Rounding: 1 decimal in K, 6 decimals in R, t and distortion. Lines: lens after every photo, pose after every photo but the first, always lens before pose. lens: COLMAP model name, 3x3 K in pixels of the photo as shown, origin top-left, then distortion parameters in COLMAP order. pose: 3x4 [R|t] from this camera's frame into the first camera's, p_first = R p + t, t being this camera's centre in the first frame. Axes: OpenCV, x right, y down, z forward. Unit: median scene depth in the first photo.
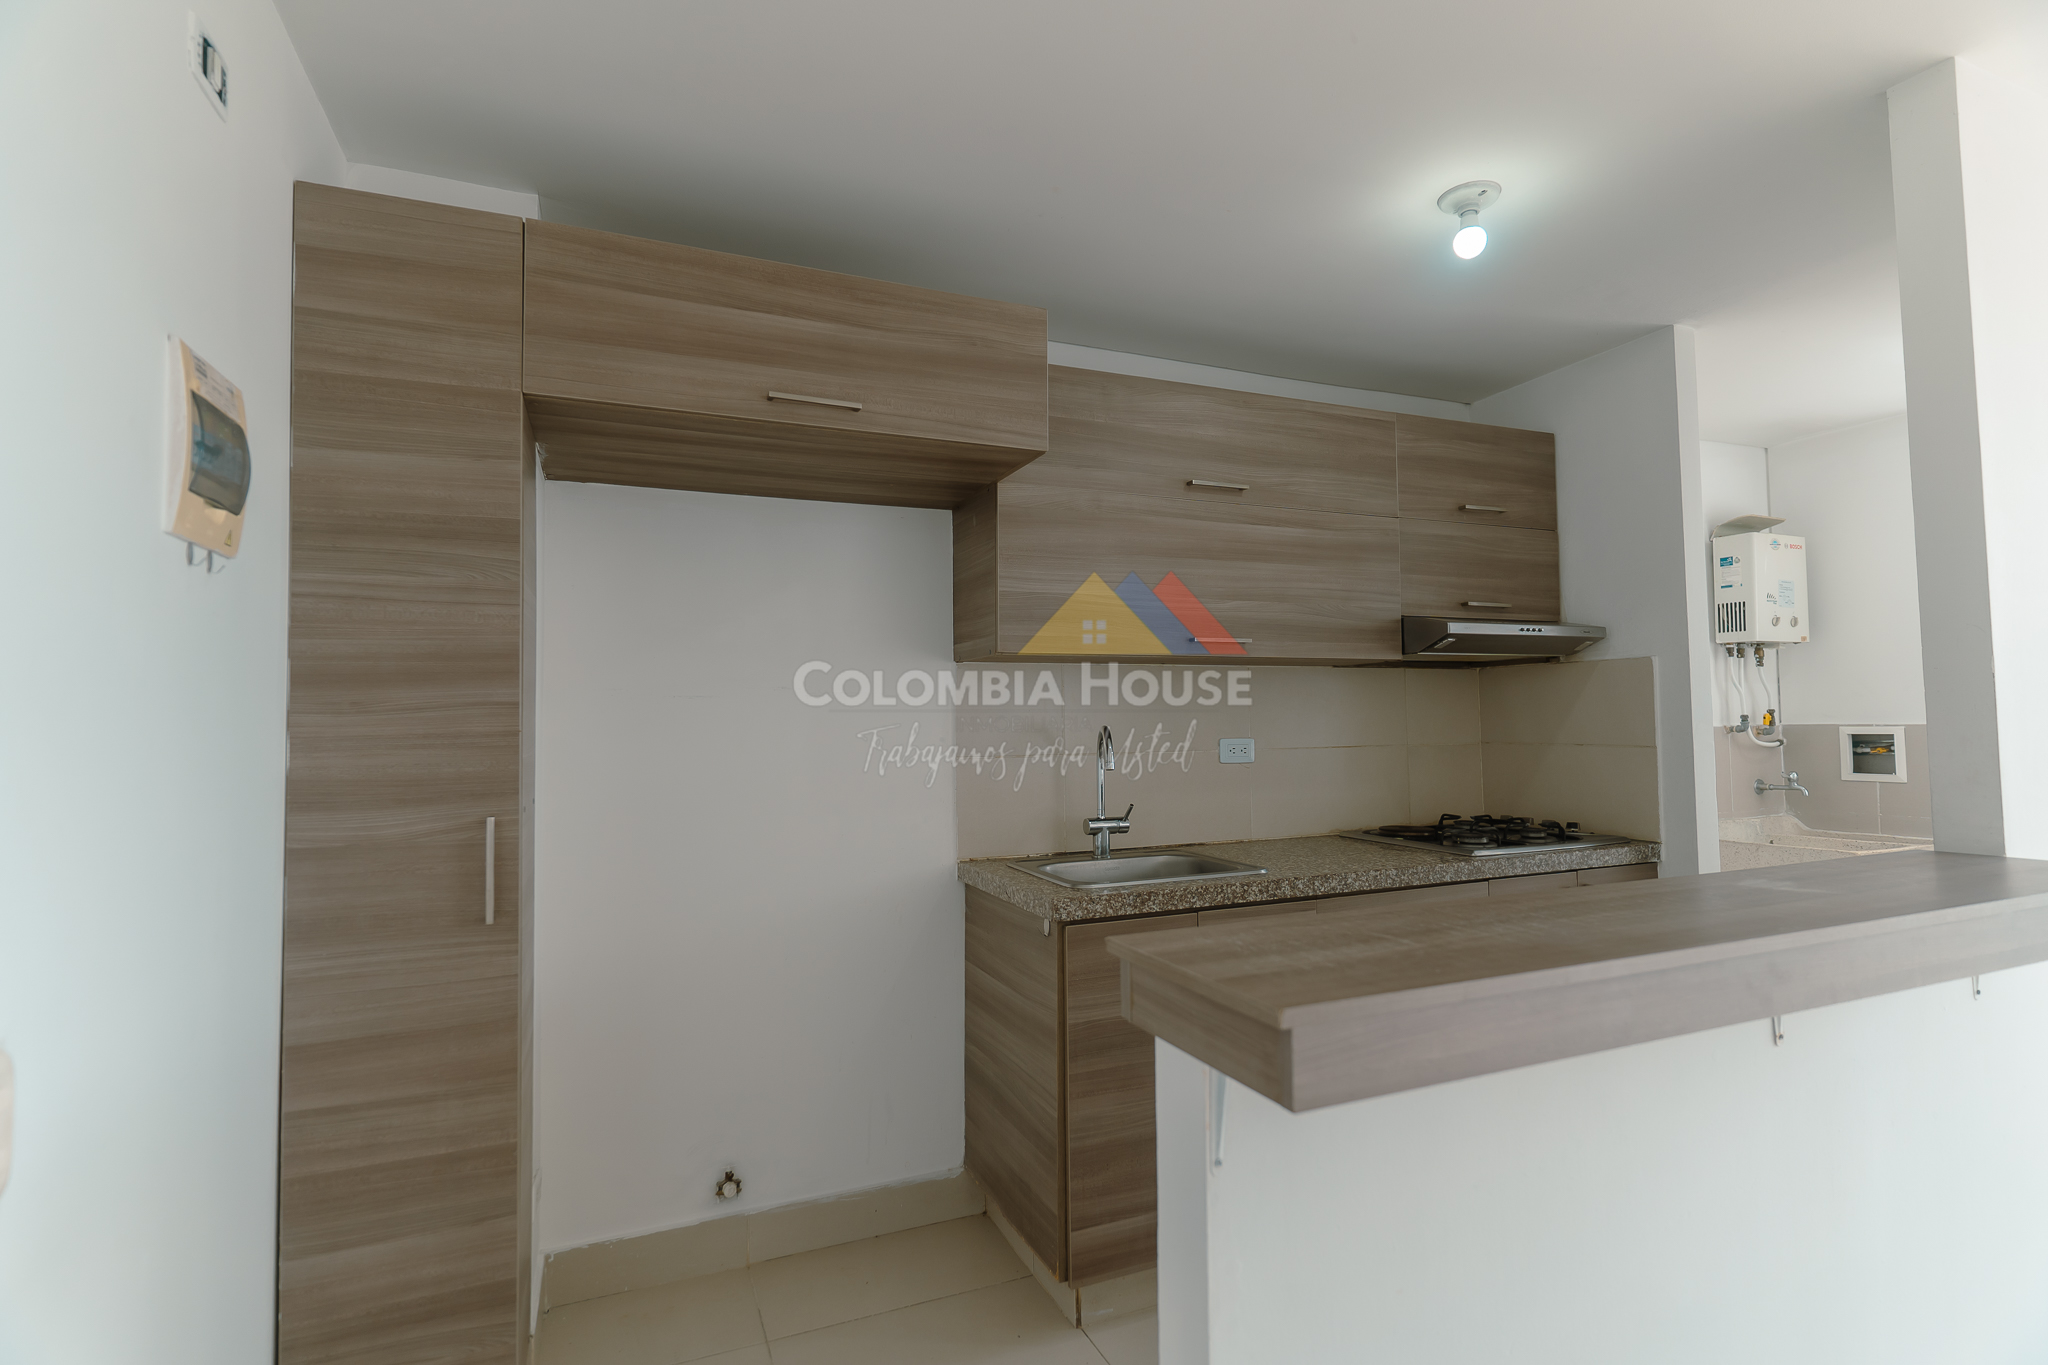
lens RADIAL K [[981.3, 0, 1020.8], [0, 981.3, 683.7], [0, 0, 1]] dist [-0.000334, 0.000407]
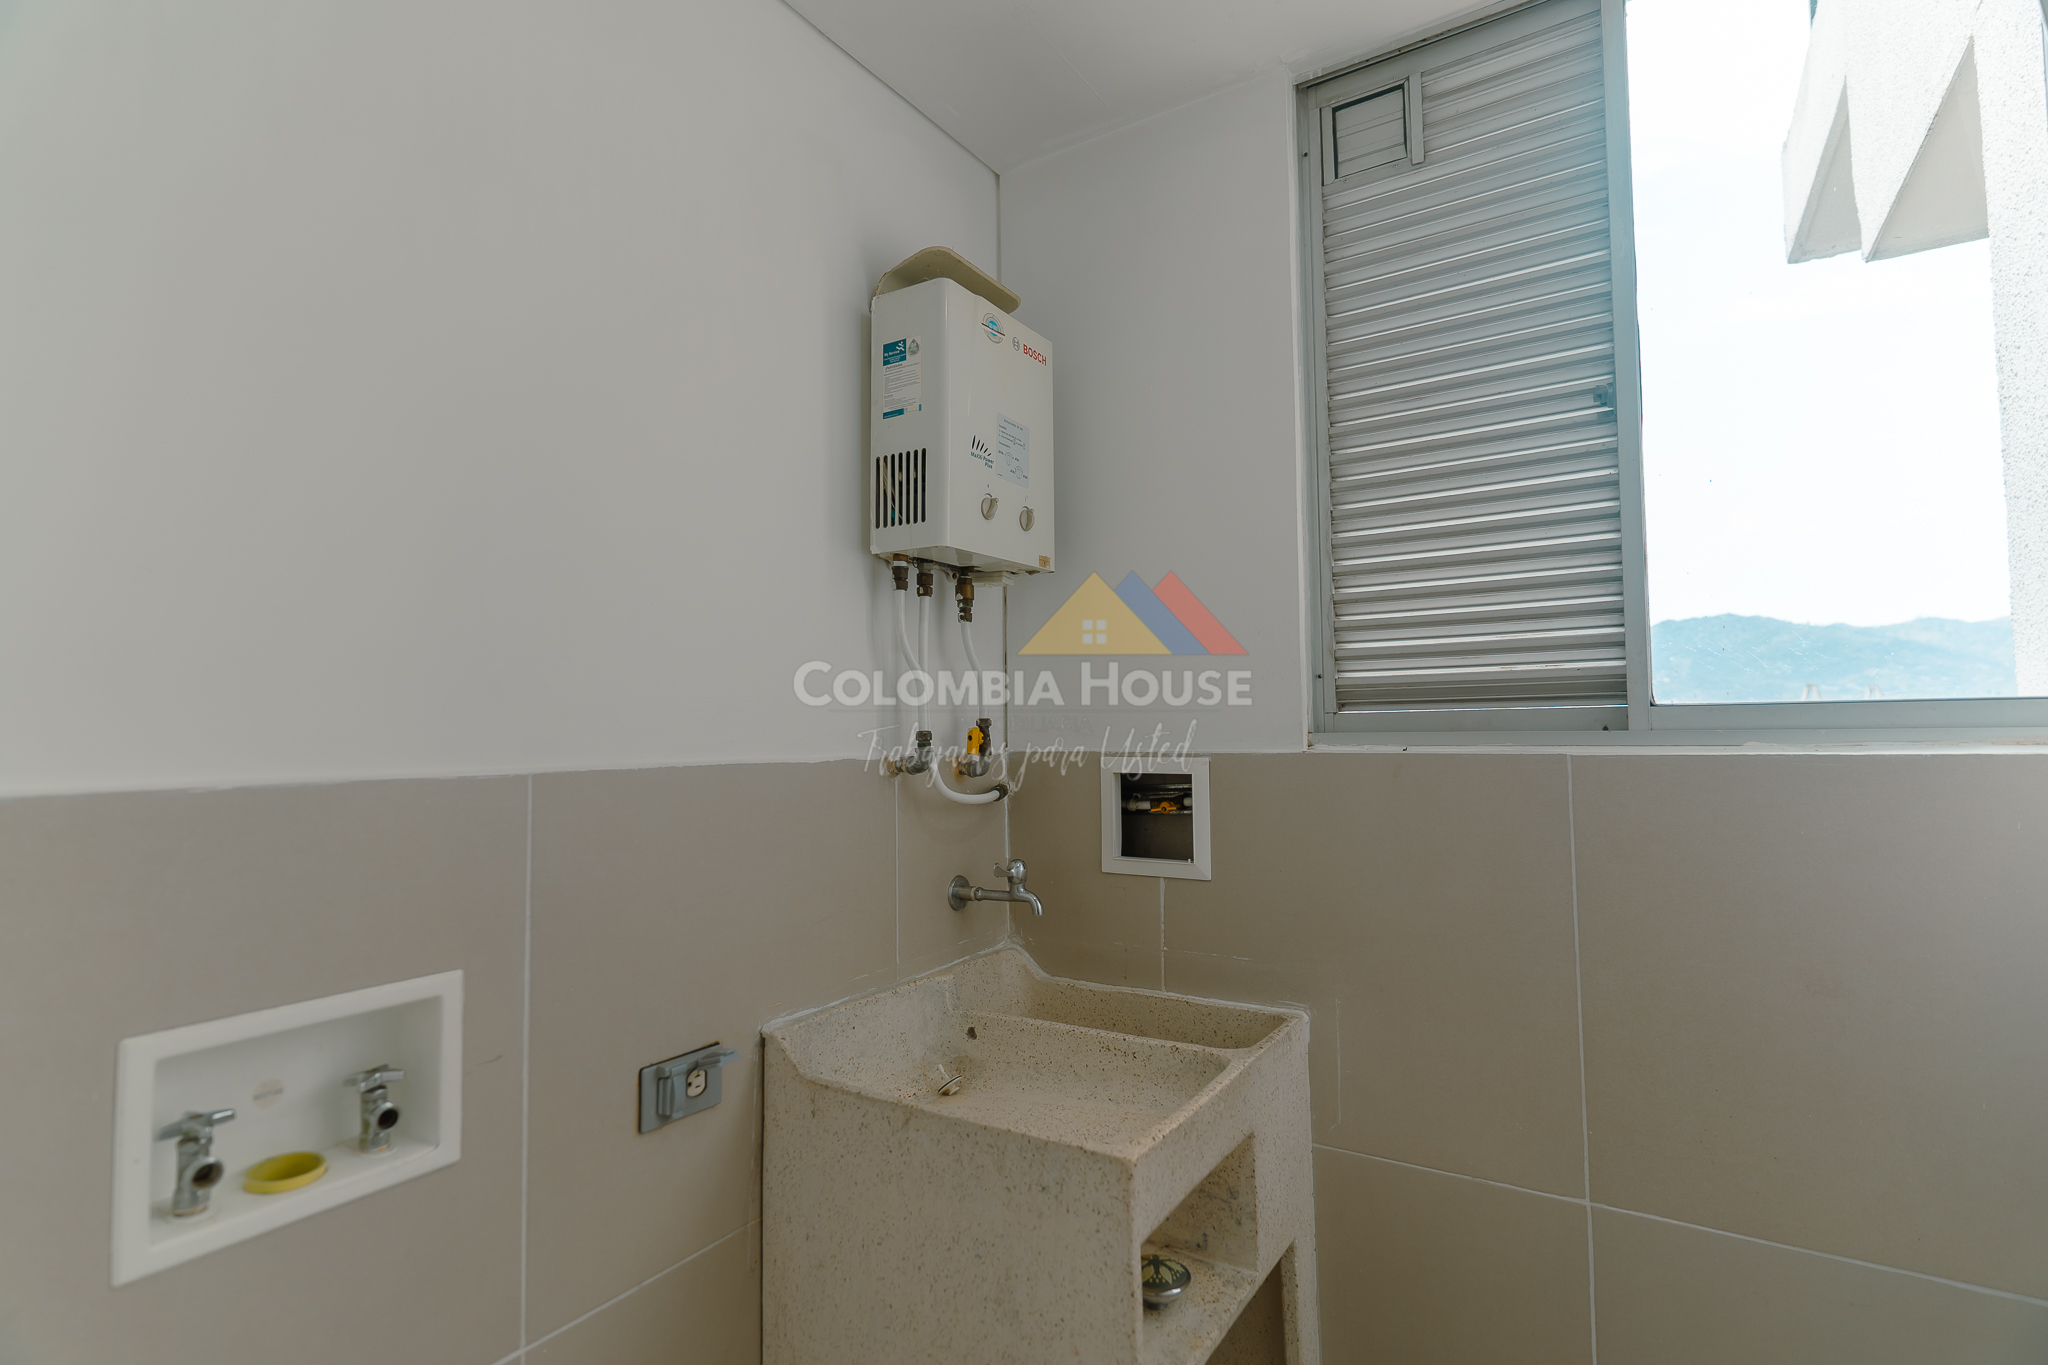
lens RADIAL K [[975.3, 0, 1019.7], [0, 975.3, 687.8], [0, 0, 1]] dist [0.000354, -0.000100]
pose [[0.821525, 0.026956, 0.569534, 0.688852], [-0.023437, 0.999634, -0.013506, 0.023149], [-0.569690, -0.002253, 0.821857, 0.821826]]
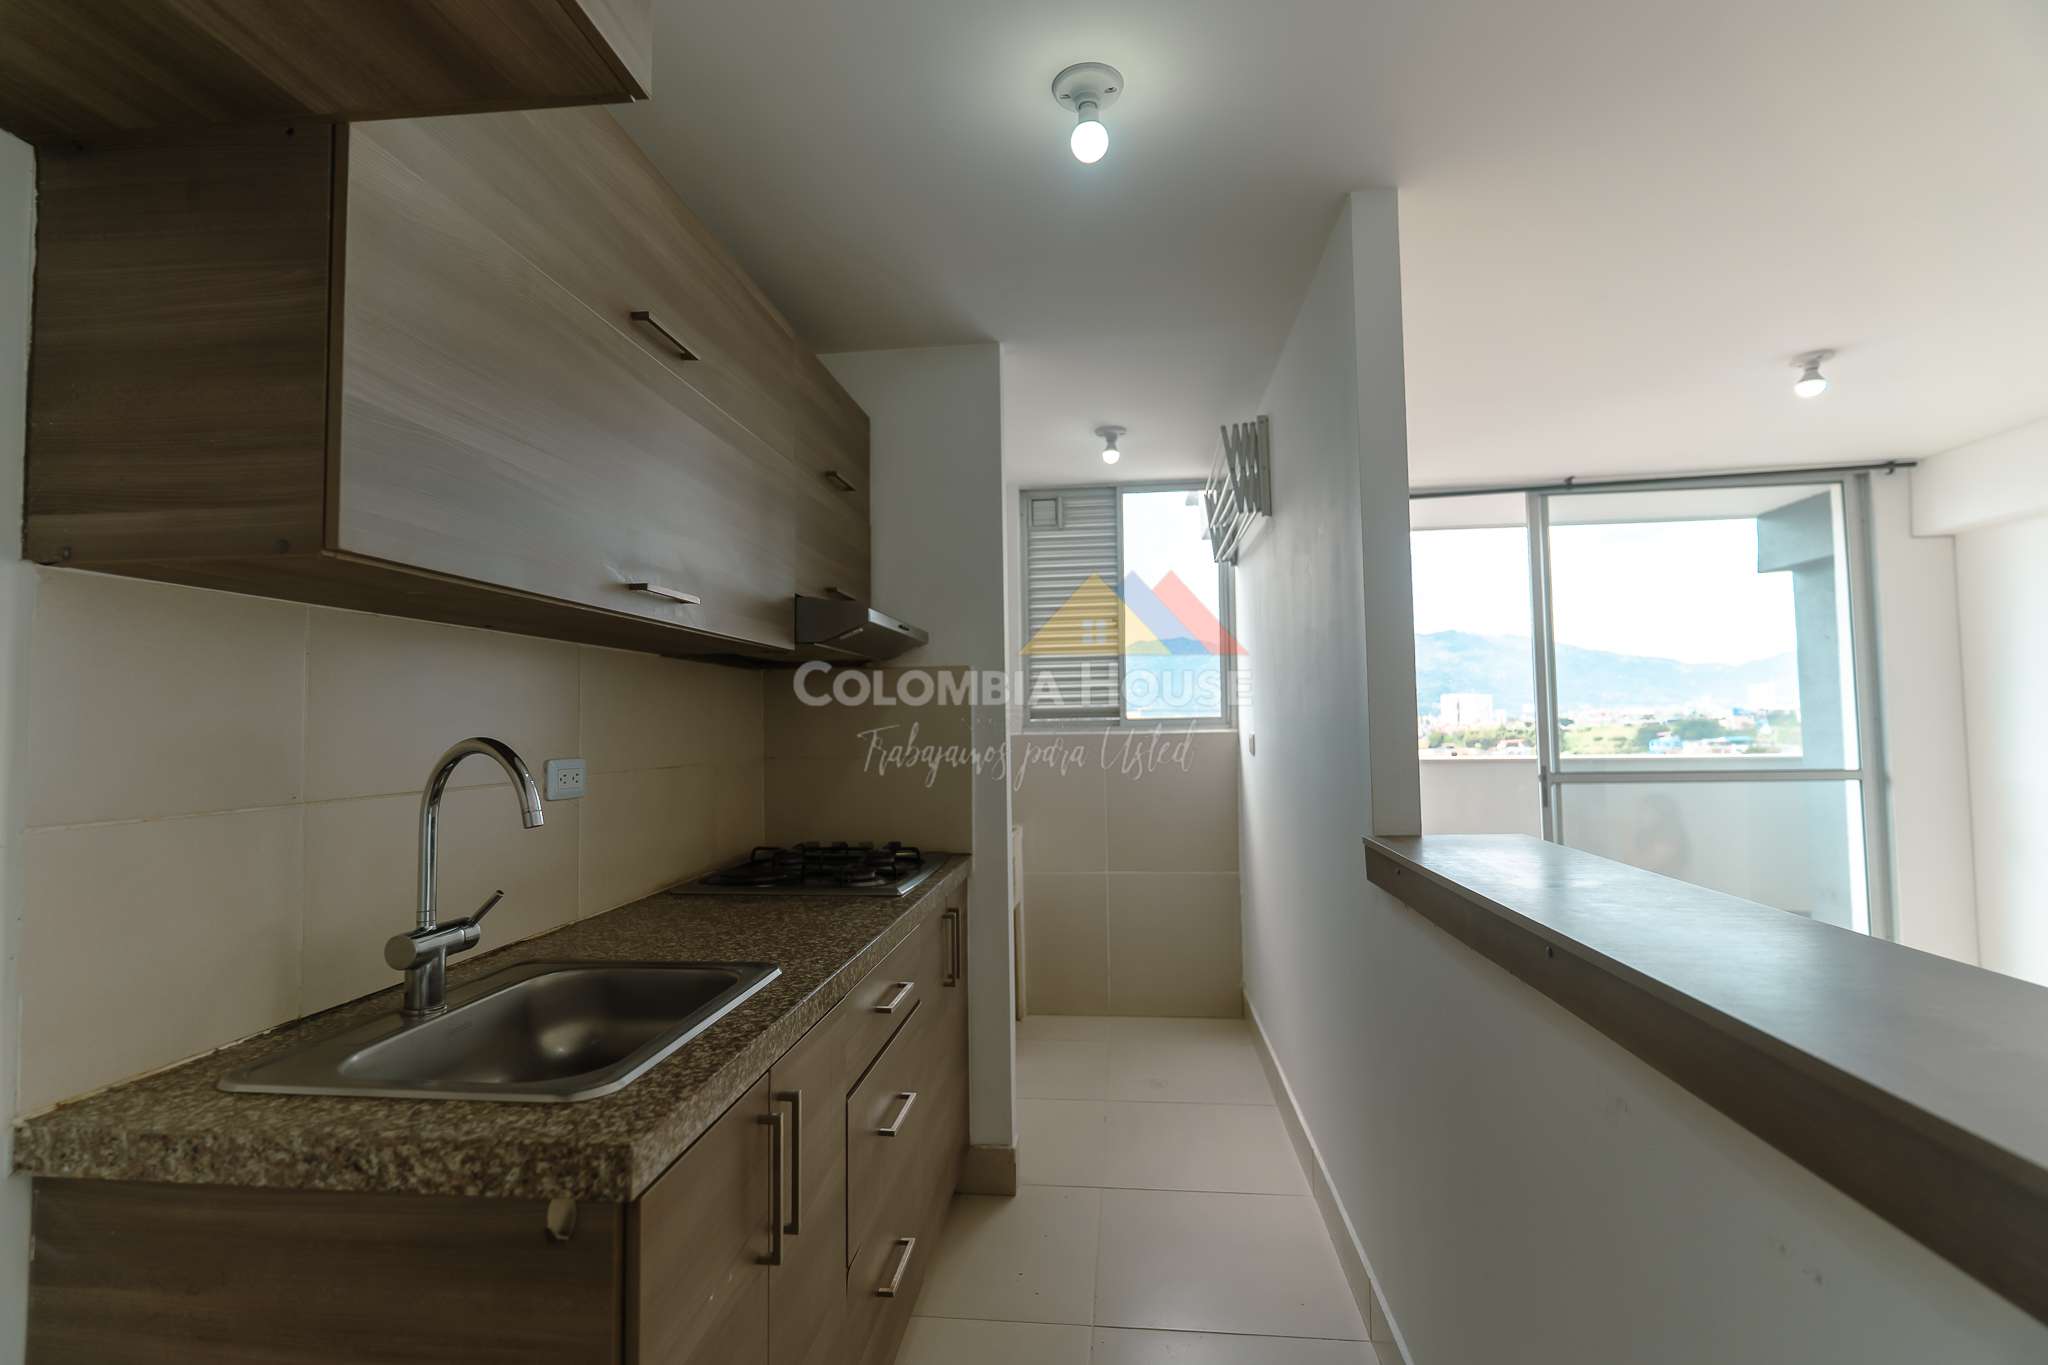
lens RADIAL K [[975.3, 0, 1019.7], [0, 975.3, 687.8], [0, 0, 1]] dist [0.000354, -0.000100]
pose [[0.478071, 0.040992, 0.877364, -0.186850], [-0.028932, 0.999103, -0.030915, 0.022274], [-0.877845, -0.010605, 0.478828, 0.463392]]
